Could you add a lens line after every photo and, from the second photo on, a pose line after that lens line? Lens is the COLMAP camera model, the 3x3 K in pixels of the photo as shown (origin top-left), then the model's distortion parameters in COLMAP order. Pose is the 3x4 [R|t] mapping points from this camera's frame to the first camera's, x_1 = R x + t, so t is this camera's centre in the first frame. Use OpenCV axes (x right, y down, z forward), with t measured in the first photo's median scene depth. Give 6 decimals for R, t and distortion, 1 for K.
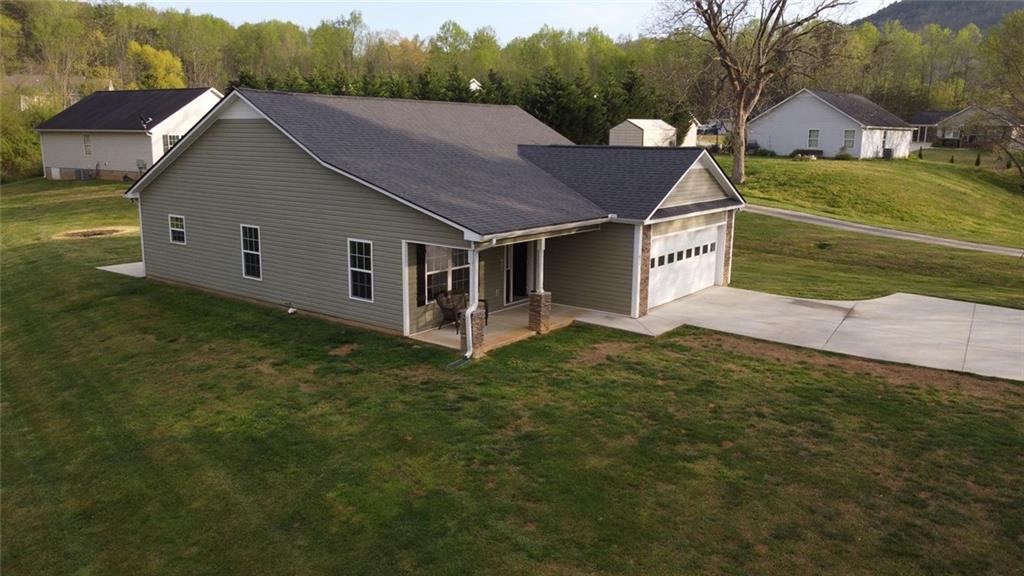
lens RADIAL K [[780.6, 0, 512.0], [0, 780.6, 288.0], [0, 0, 1]] dist [-0.005210, -0.000777]
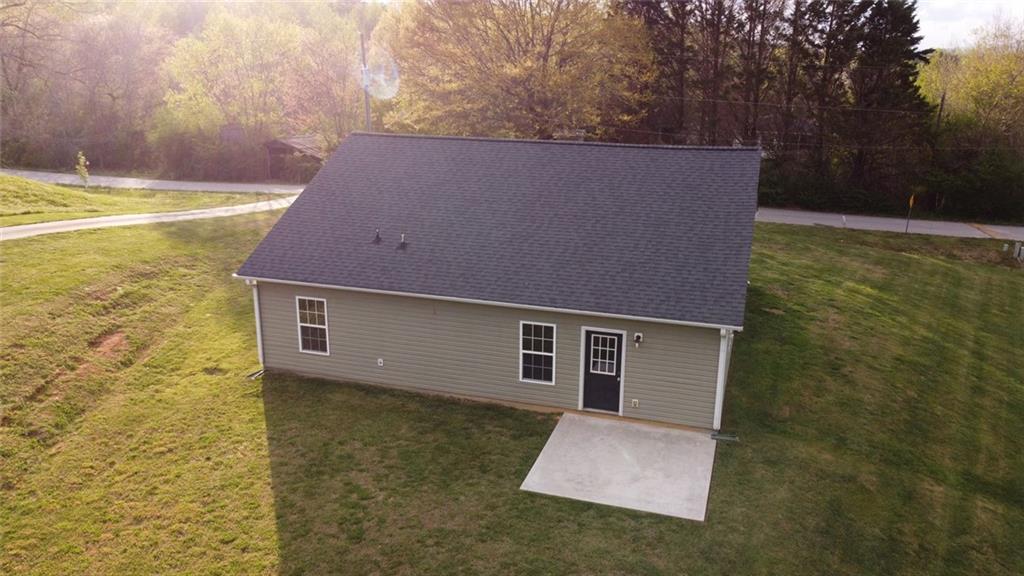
lens RADIAL K [[780.6, 0, 512.0], [0, 780.6, 288.0], [0, 0, 1]] dist [-0.005210, -0.000777]
pose [[-0.320484, -0.276677, 0.905947, -1.348556], [0.167396, 0.924799, 0.341652, -0.539563], [-0.932346, 0.261146, -0.250068, 1.754689]]
